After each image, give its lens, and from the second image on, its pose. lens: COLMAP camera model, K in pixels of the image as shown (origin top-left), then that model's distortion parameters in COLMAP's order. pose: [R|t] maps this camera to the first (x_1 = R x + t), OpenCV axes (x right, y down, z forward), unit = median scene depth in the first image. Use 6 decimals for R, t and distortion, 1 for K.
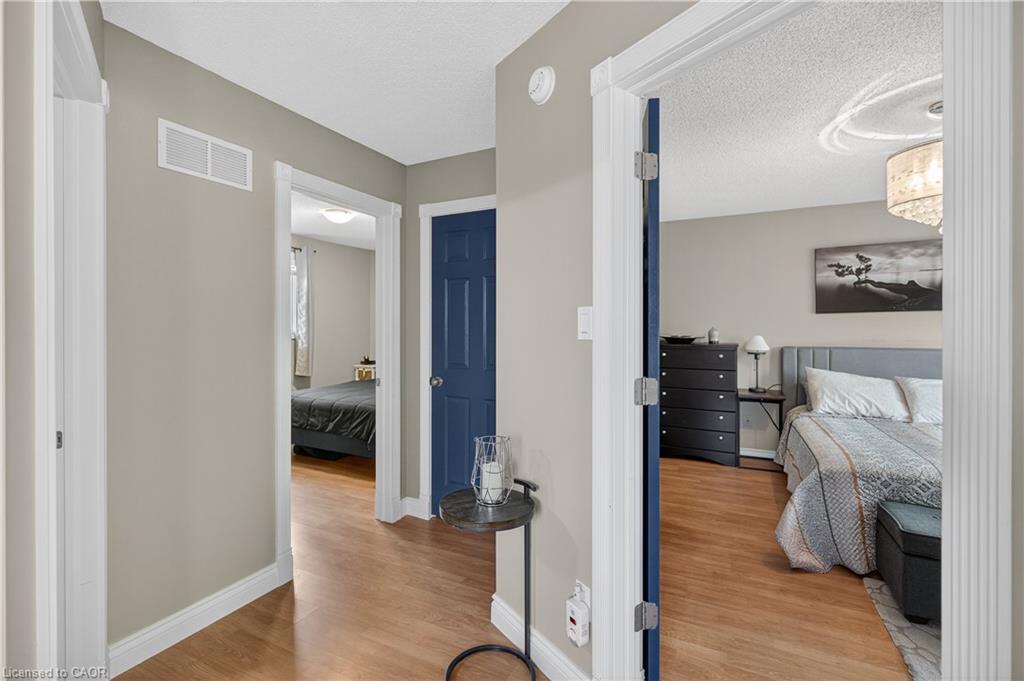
lens RADIAL K [[465.7, 0, 512.2], [0, 465.7, 332.9], [0, 0, 1]] dist [-0.000461, 0.000843]
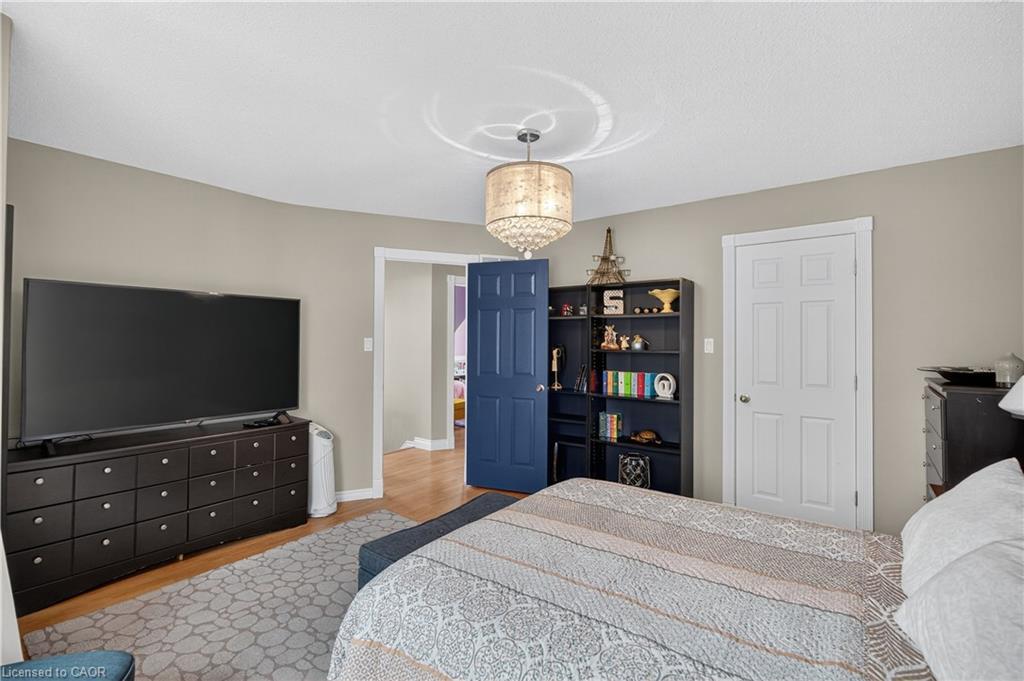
lens RADIAL K [[465.7, 0, 512.2], [0, 465.7, 332.9], [0, 0, 1]] dist [-0.000461, 0.000843]
pose [[-0.212191, -0.014678, -0.977118, 1.123584], [-0.017195, 0.999788, -0.011284, -0.020492], [0.977077, 0.014407, -0.212399, 0.690201]]
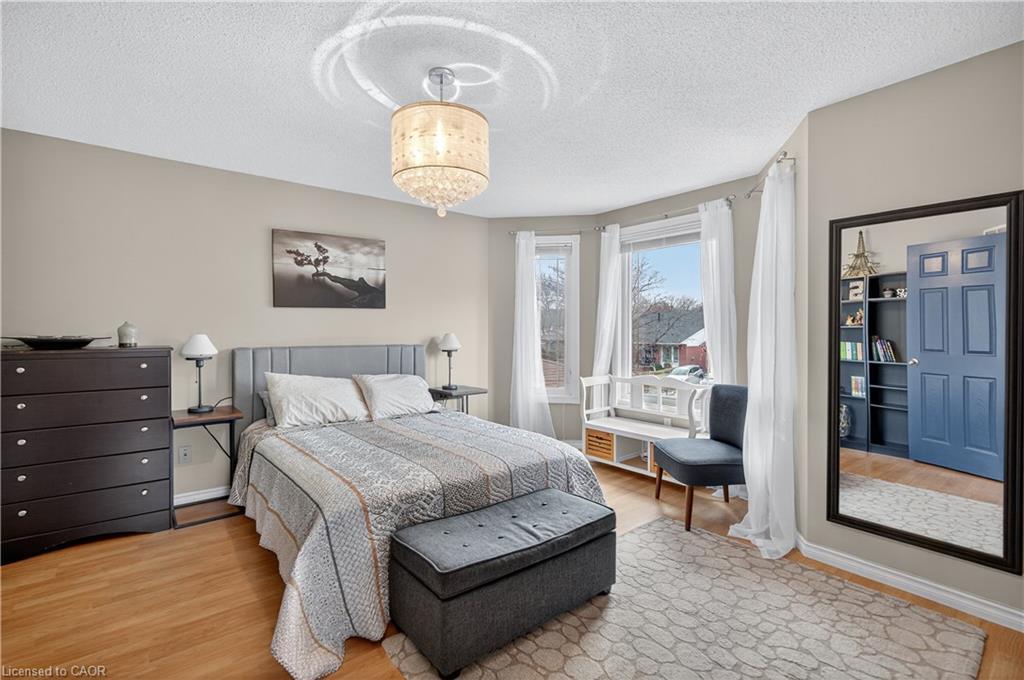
lens RADIAL K [[465.7, 0, 512.2], [0, 465.7, 332.4], [0, 0, 1]] dist [-0.000461, 0.000843]
pose [[0.430571, -0.003999, 0.902548, 0.093151], [0.010982, 0.999939, -0.000809, 0.010130], [-0.902490, 0.010260, 0.430589, 0.282411]]
